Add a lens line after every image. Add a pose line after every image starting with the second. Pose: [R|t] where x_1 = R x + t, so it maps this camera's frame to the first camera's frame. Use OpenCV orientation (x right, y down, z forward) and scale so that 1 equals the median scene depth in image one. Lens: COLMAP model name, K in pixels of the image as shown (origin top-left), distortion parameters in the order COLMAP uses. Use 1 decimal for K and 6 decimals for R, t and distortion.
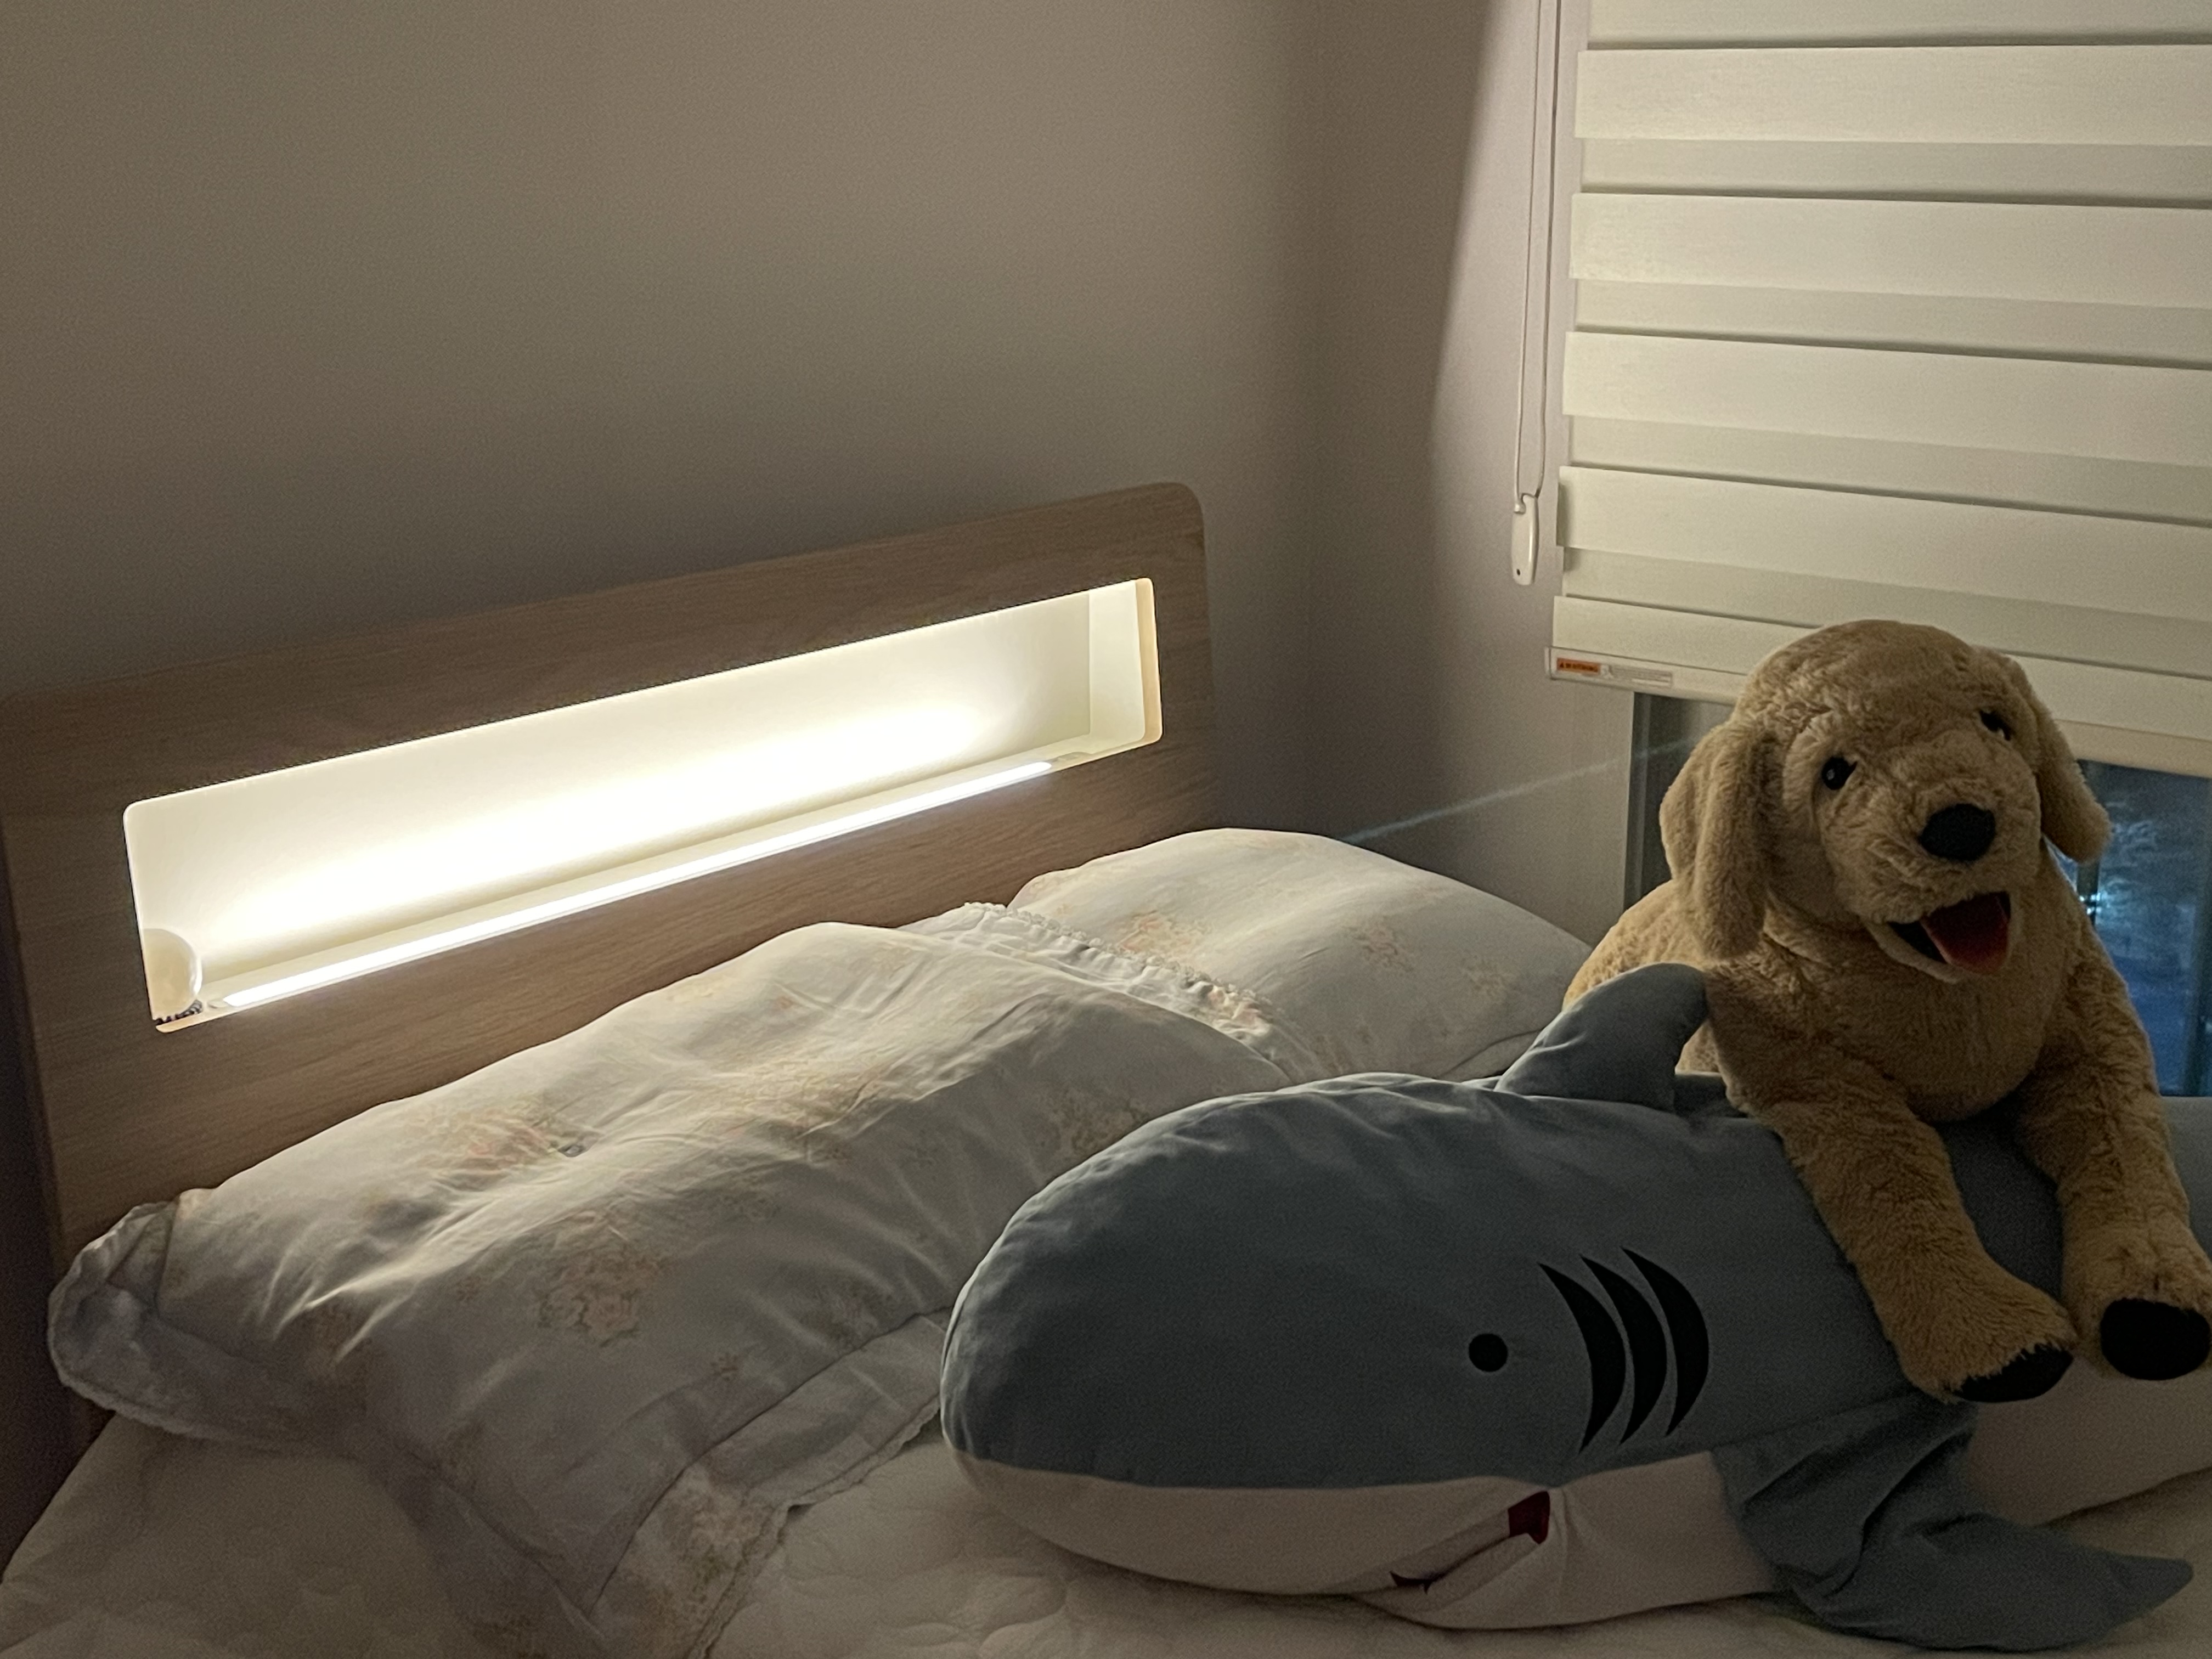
lens RADIAL K [[2818.6, 0, 1103.2], [0, 2818.6, 821.5], [0, 0, 1]] dist [0.090099, -0.004219]
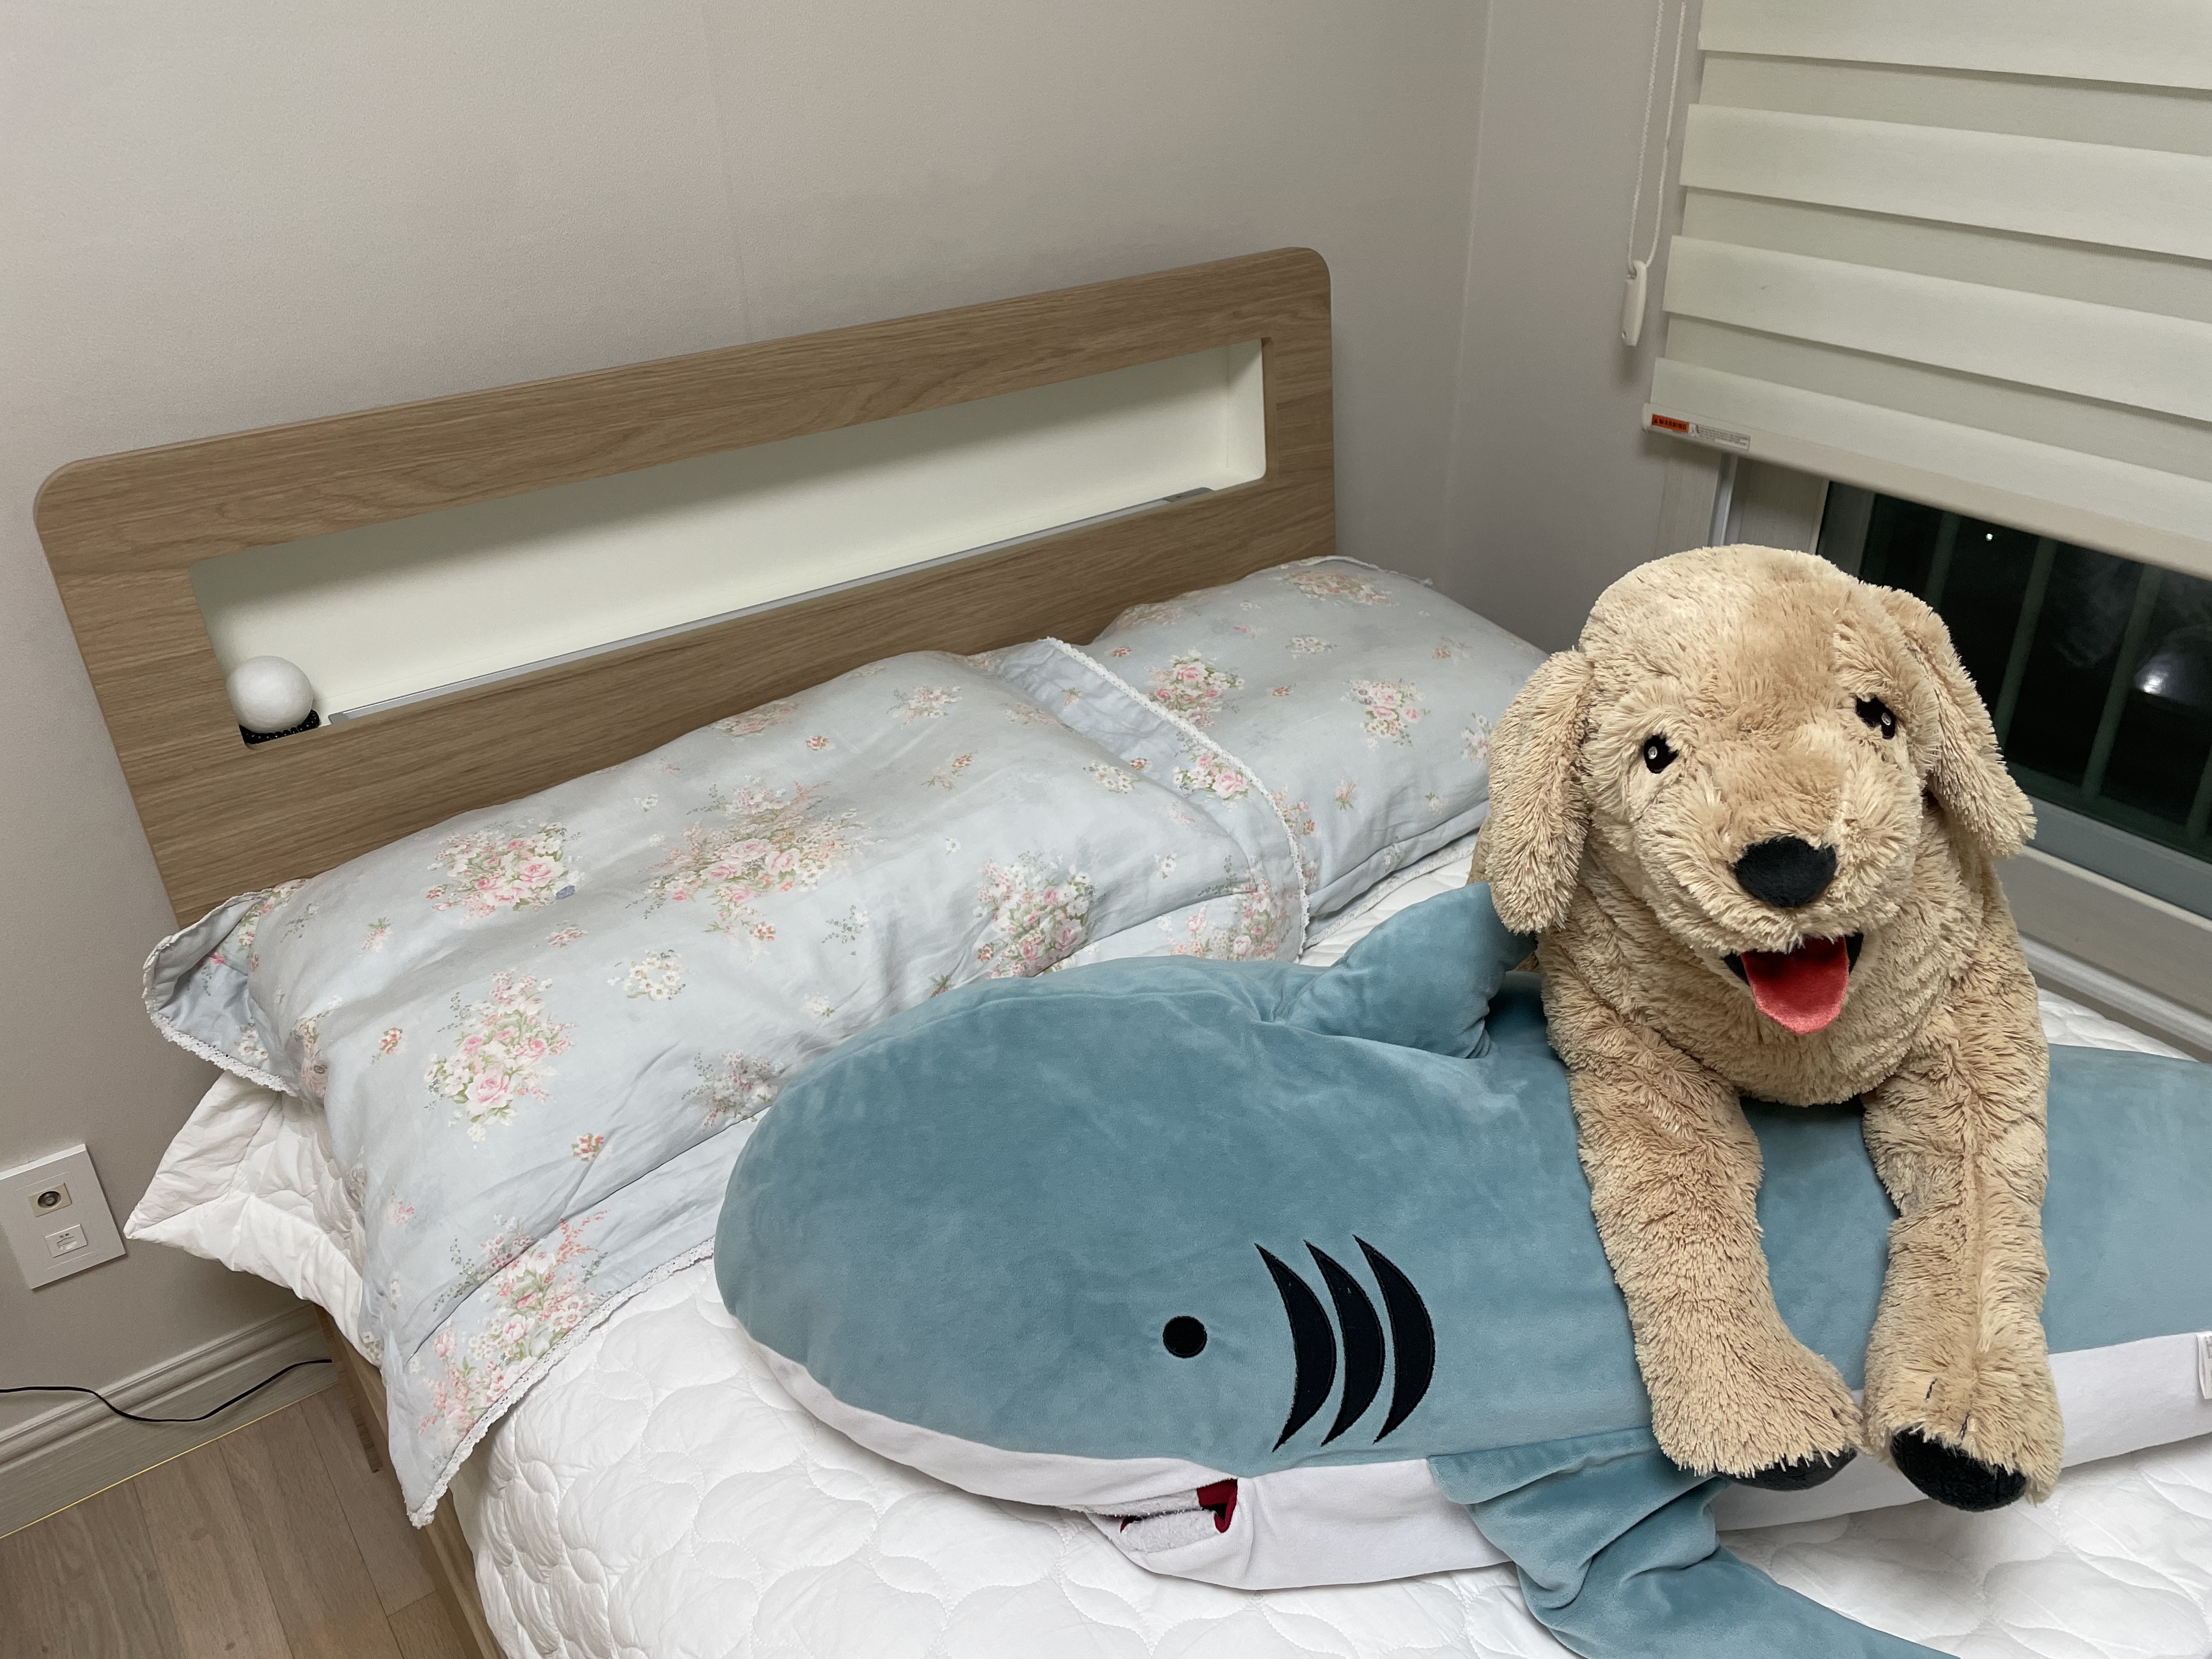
lens RADIAL K [[1654.4, 0, 1134.4], [0, 1654.4, 810.9], [0, 0, 1]] dist [0.103061, -0.135218]
pose [[0.971197, 0.099044, -0.216717, 0.216478], [-0.042900, 0.967337, 0.249838, -0.112391], [0.234383, -0.233345, 0.943724, 0.509073]]
